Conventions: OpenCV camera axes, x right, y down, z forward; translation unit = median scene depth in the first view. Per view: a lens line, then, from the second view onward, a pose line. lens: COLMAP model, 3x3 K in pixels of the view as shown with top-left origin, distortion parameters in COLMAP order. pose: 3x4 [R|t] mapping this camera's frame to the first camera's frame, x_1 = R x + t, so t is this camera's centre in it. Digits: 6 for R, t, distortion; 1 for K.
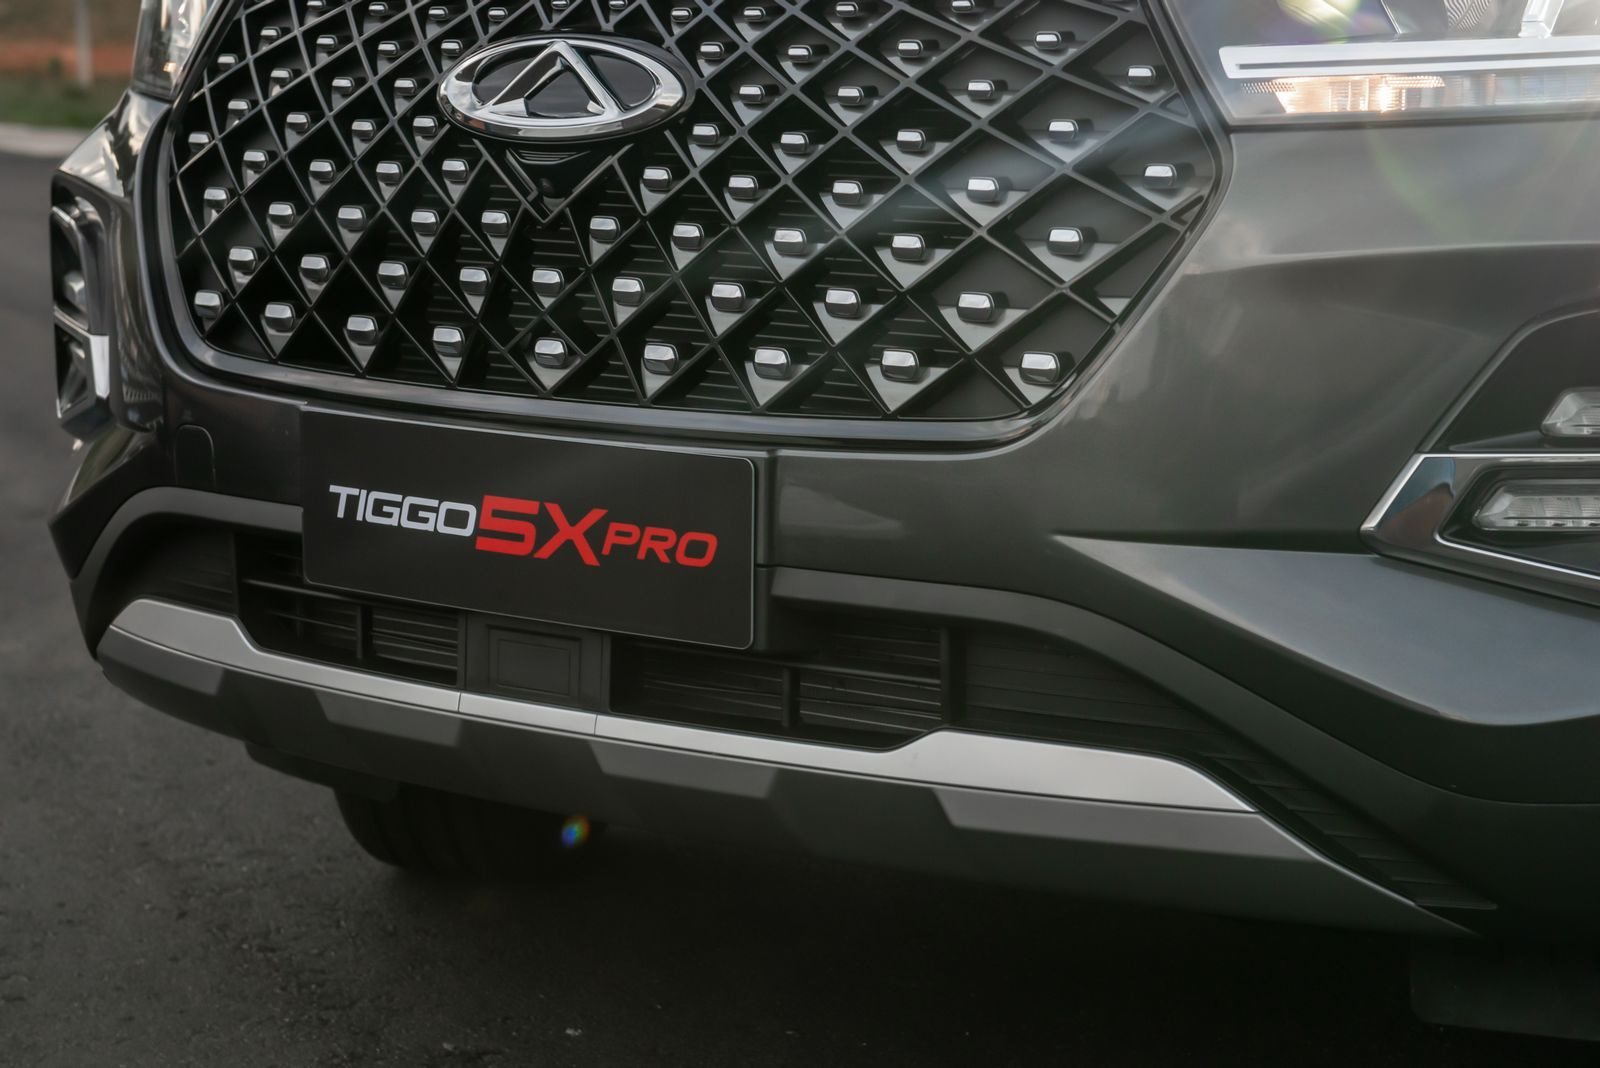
lens RADIAL K [[3297.3, 0, 801.0], [0, 3297.3, 565.9], [0, 0, 1]] dist [0.100210, -0.073917]
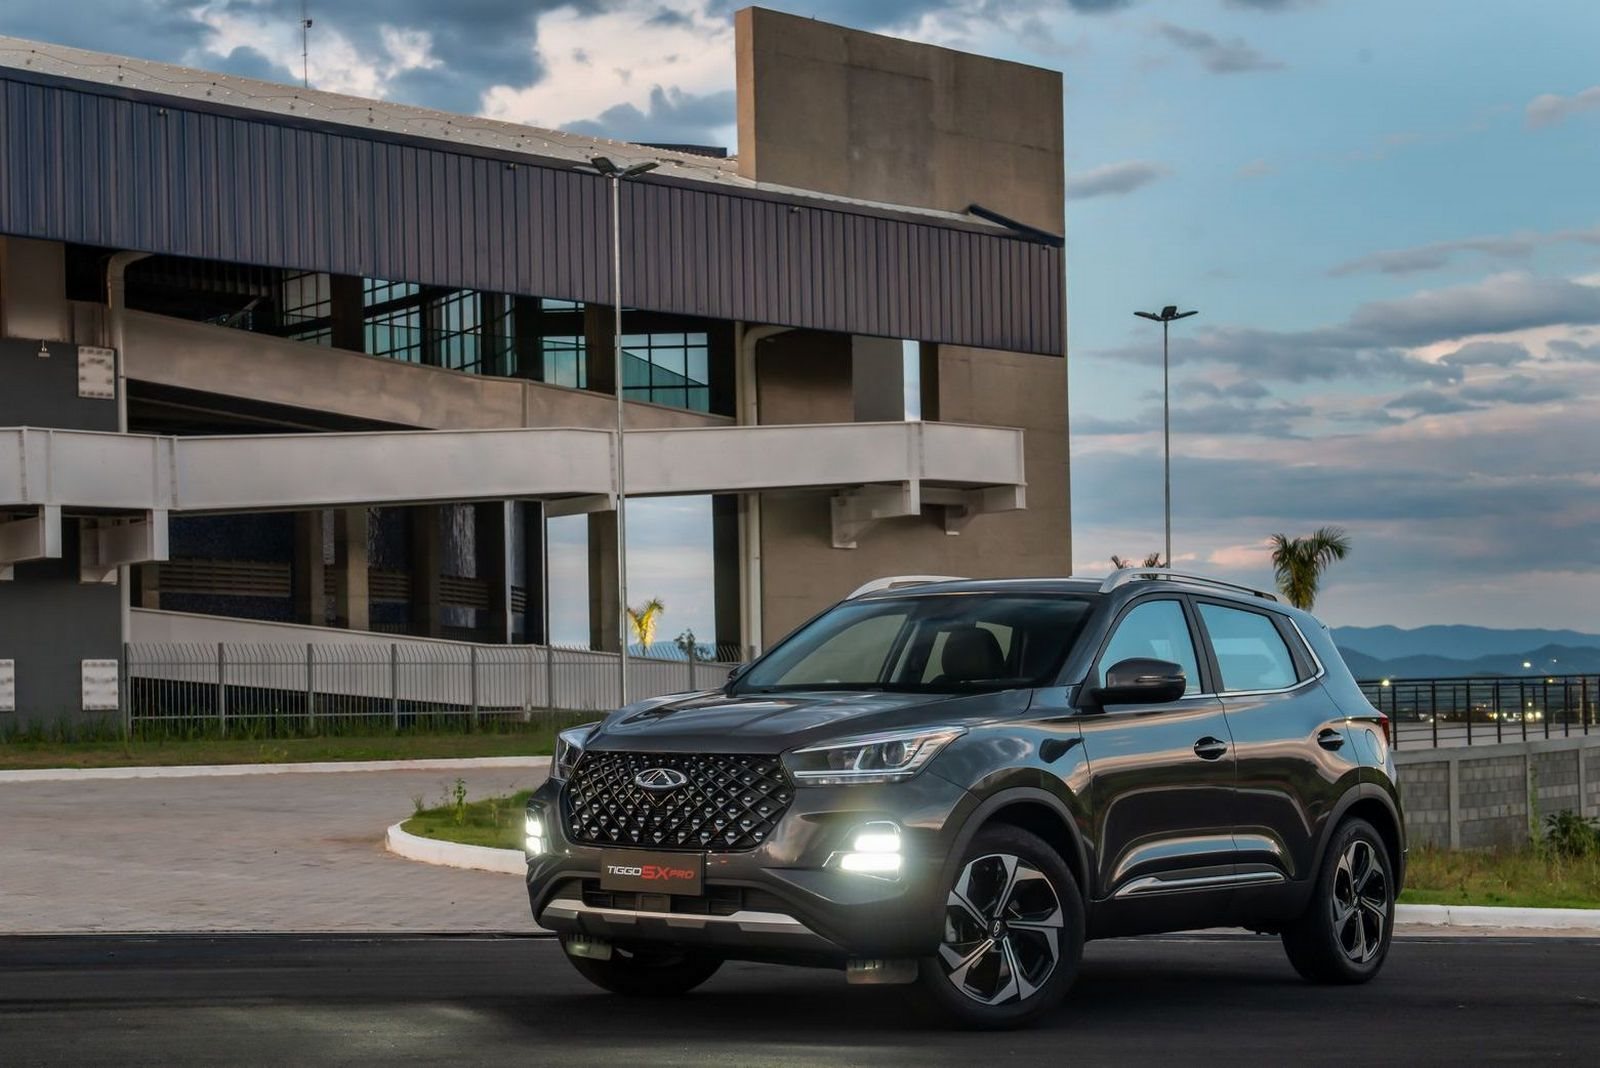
lens RADIAL K [[2546.0, 0, 705.6], [0, 2546.0, 655.4], [0, 0, 1]] dist [0.119487, 0.018833]
pose [[0.999746, 0.001421, -0.022504, 0.071416], [-0.005606, 0.982340, -0.187019, 0.356707], [0.021840, 0.187097, 0.982099, -2.565744]]
